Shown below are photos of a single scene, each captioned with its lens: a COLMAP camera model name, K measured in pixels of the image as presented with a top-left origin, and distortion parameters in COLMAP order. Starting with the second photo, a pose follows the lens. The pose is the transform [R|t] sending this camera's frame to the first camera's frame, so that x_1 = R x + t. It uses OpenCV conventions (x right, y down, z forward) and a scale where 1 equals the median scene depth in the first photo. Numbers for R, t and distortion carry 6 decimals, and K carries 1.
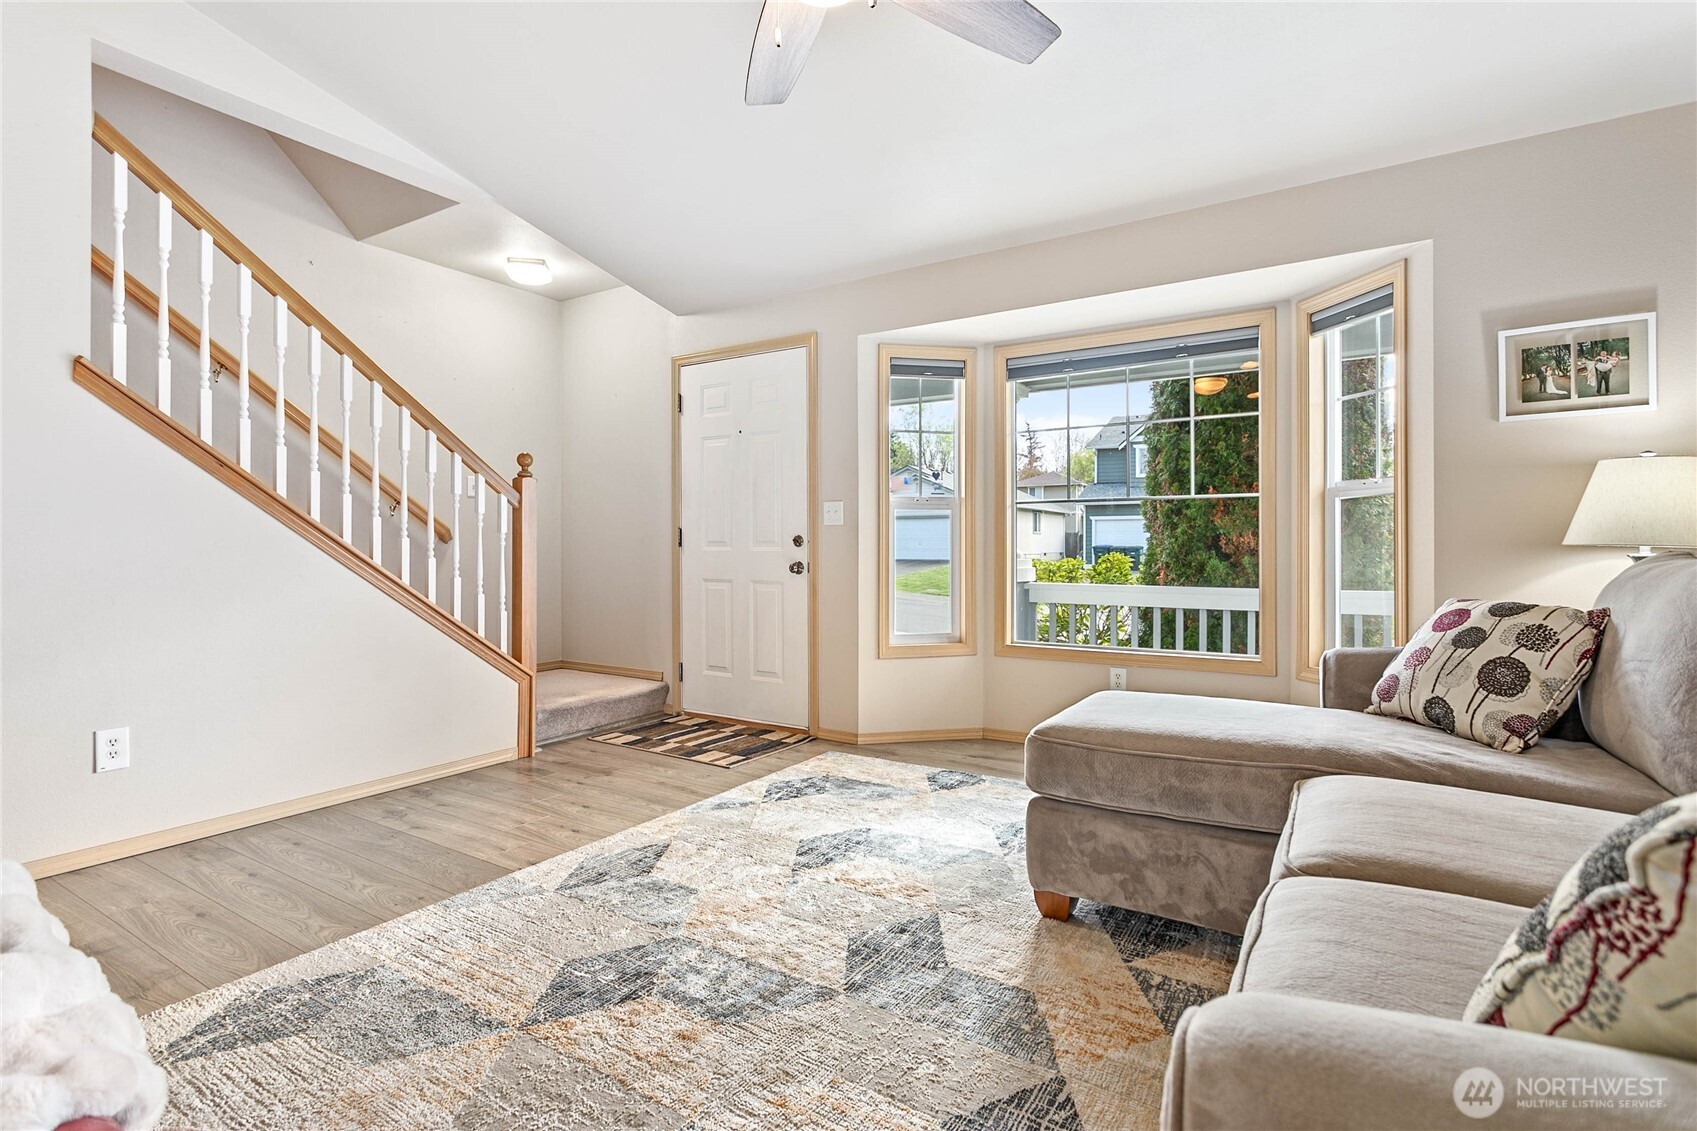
lens RADIAL K [[805.2, 0, 841.6], [0, 805.2, 548.3], [0, 0, 1]] dist [-0.002268, 0.003693]
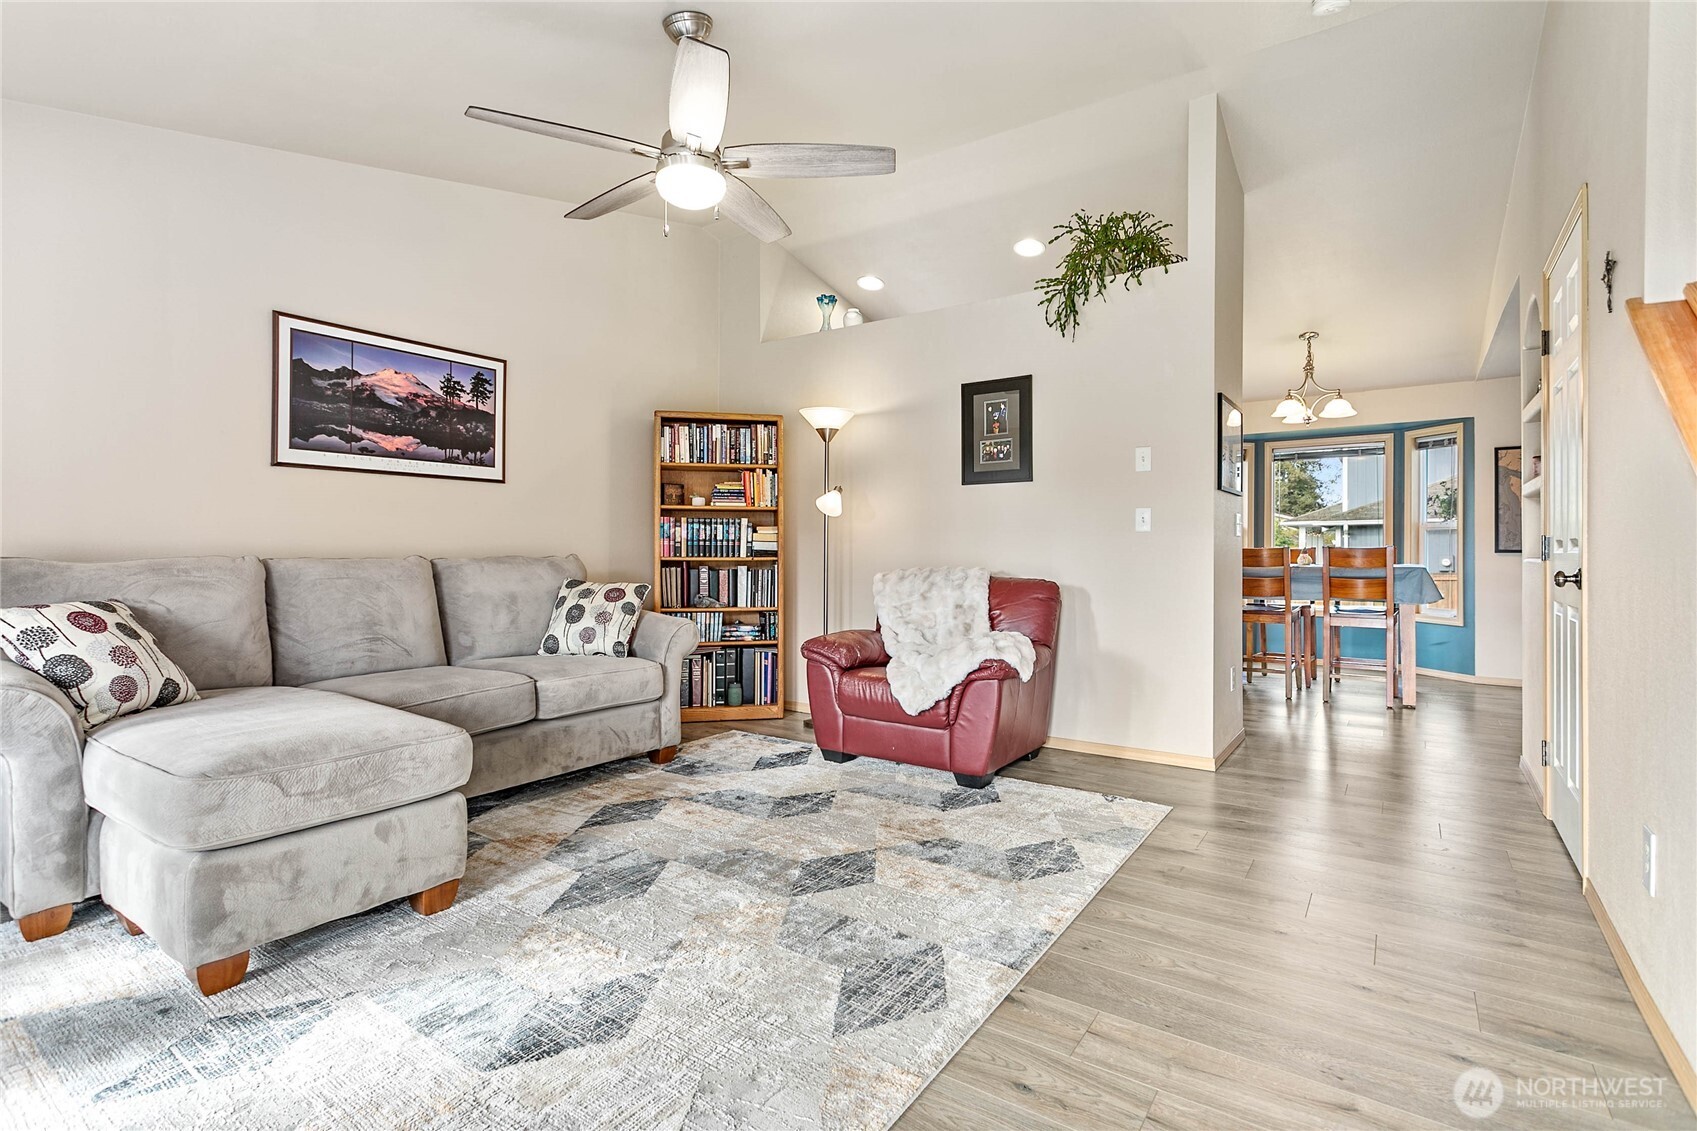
lens RADIAL K [[805.2, 0, 849.7], [0, 805.2, 557.7], [0, 0, 1]] dist [-0.002268, 0.003693]
pose [[-0.999551, -0.003956, 0.029705, -0.229121], [-0.003752, 0.999969, 0.006928, -0.006552], [-0.029731, 0.006813, -0.999535, 1.543187]]
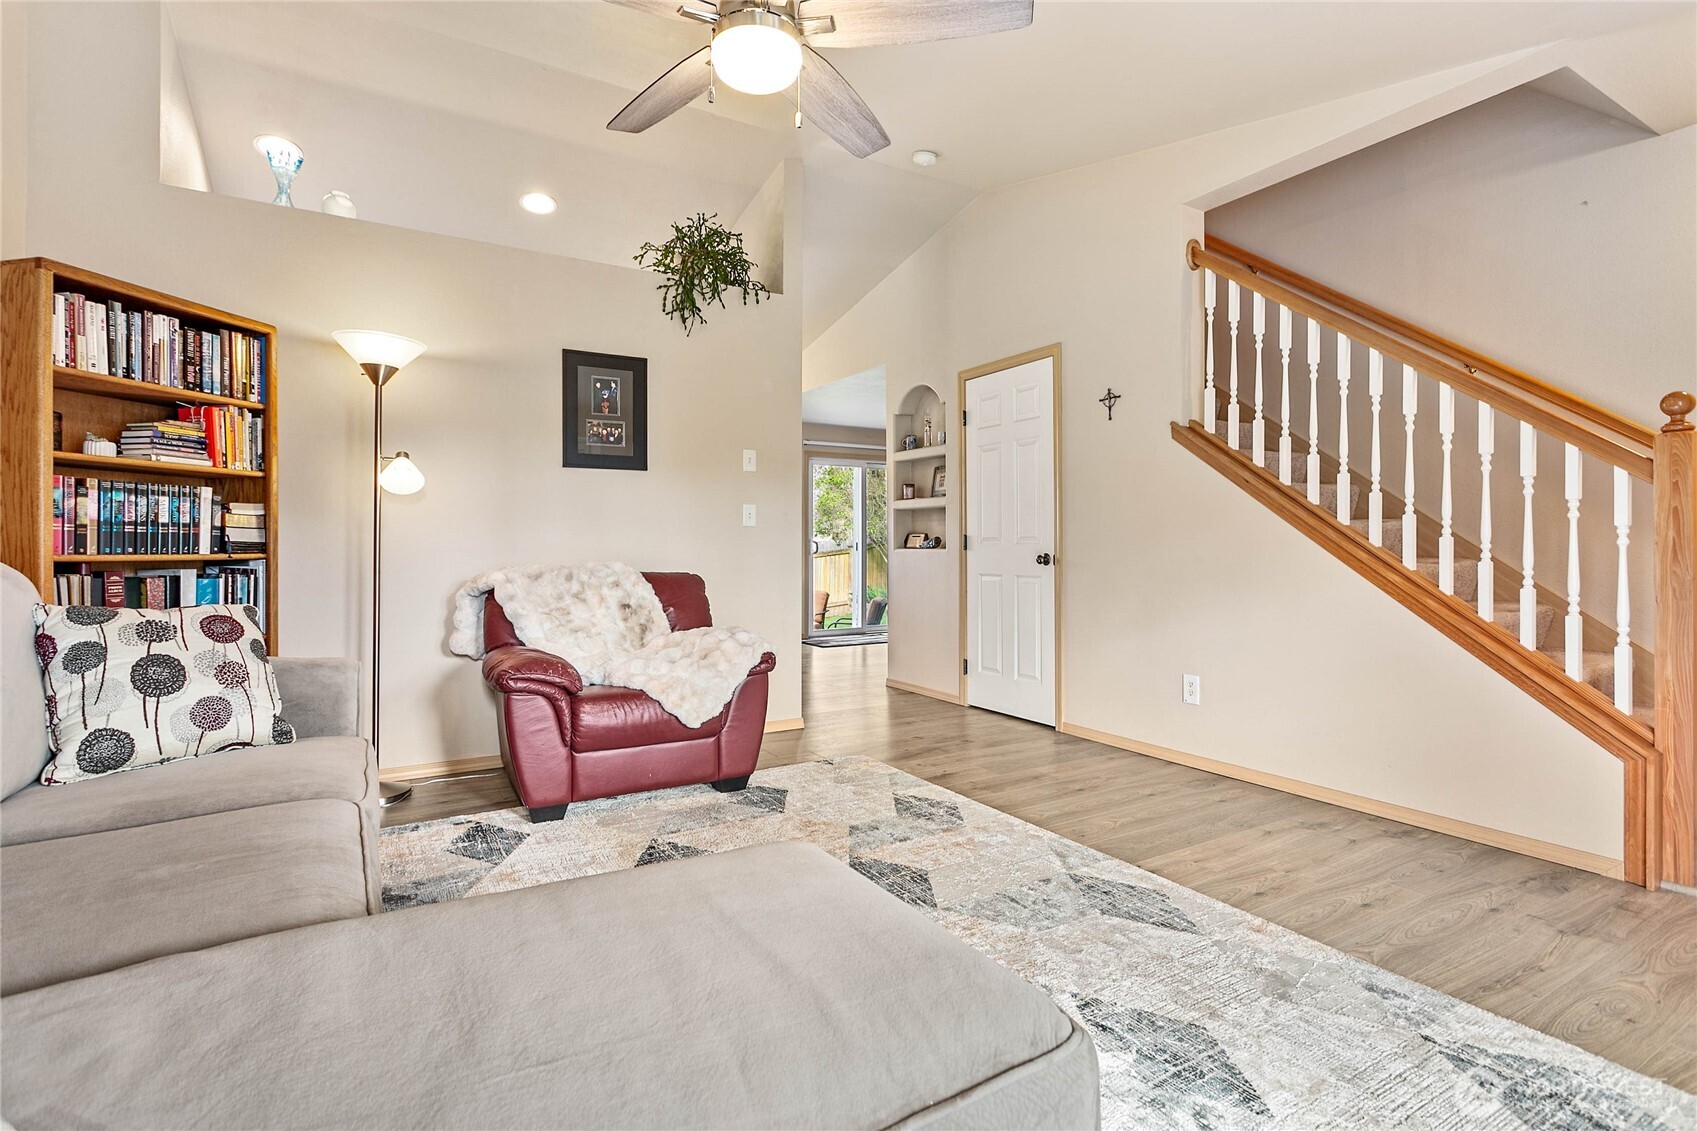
lens RADIAL K [[805.2, 0, 851.7], [0, 805.2, 547.5], [0, 0, 1]] dist [-0.002268, 0.003693]
pose [[-0.439488, -0.001501, -0.898247, 0.592193], [0.000225, 0.999998, -0.001781, -0.001328], [0.898248, -0.000985, -0.439487, 0.989809]]
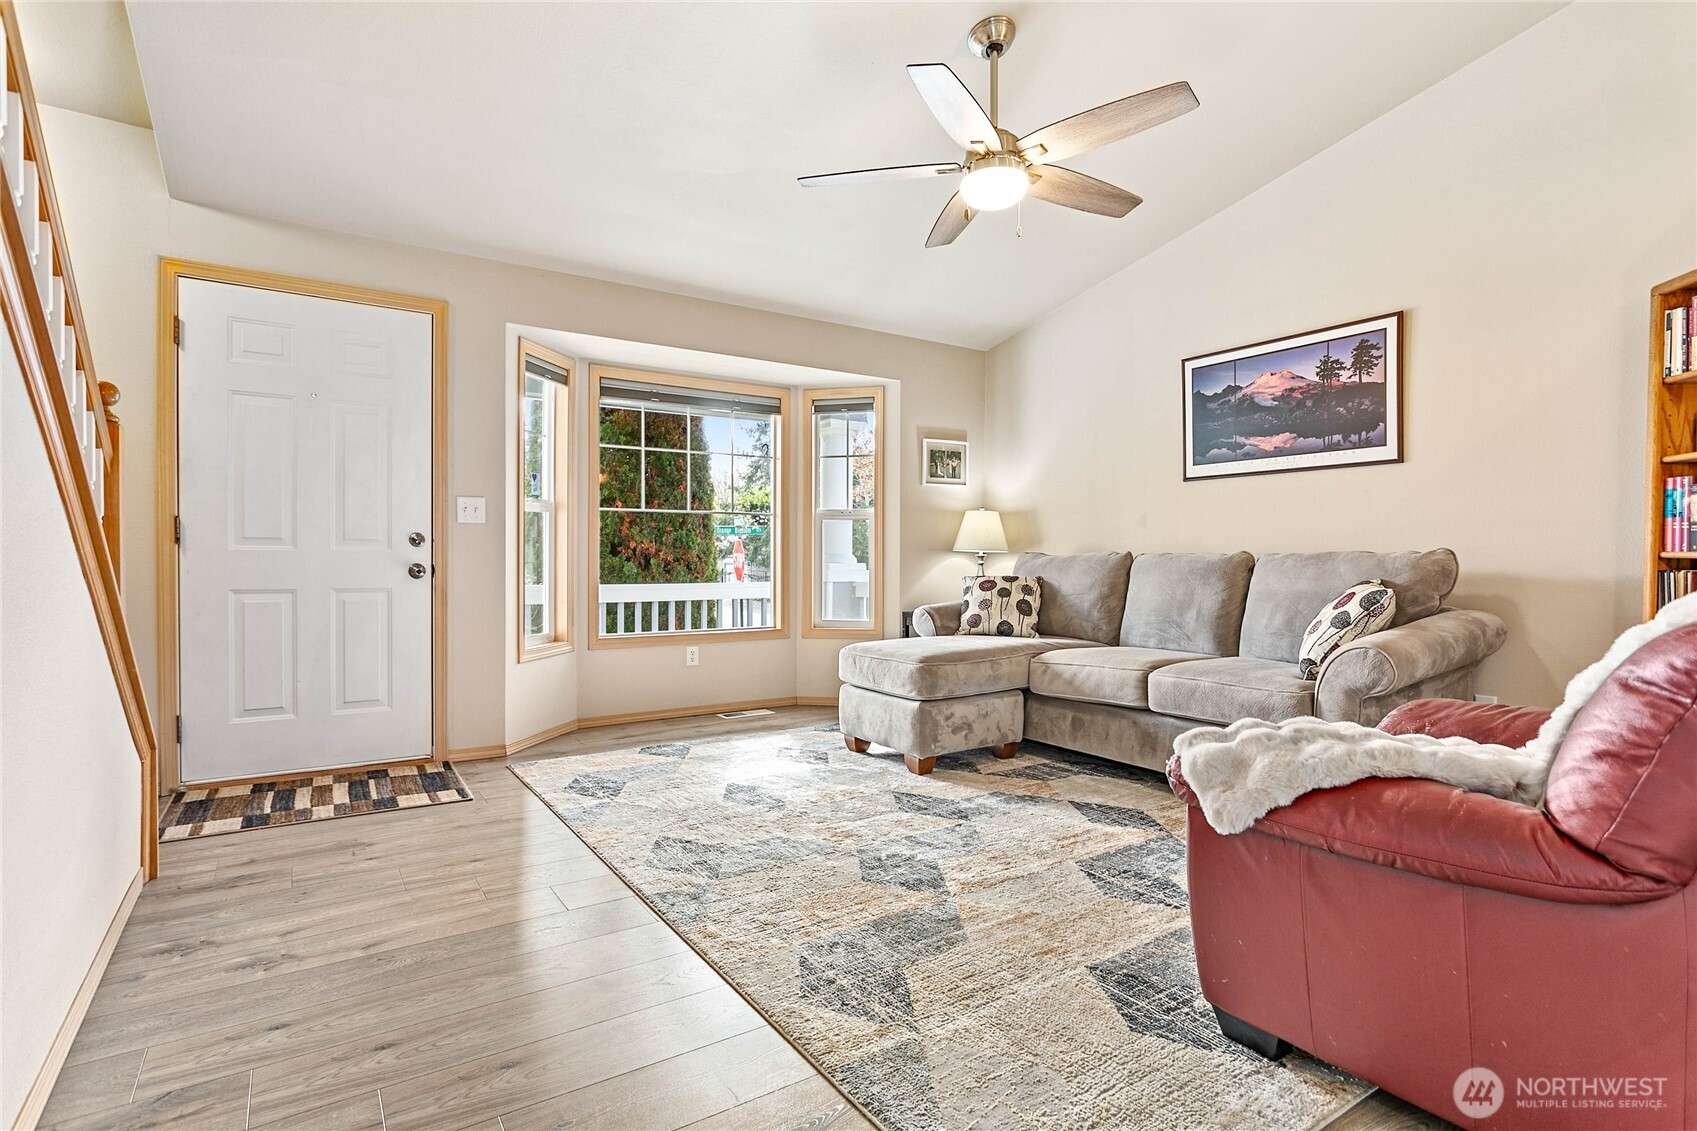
lens RADIAL K [[835.4, 0, 838.5], [0, 835.4, 573.1], [0, 0, 1]] dist [-0.005861, -0.000736]
pose [[0.409774, -0.015642, 0.912053, -1.025307], [-0.002424, 0.999831, 0.018236, 0.013865], [-0.912184, -0.009683, 0.409666, 0.350888]]
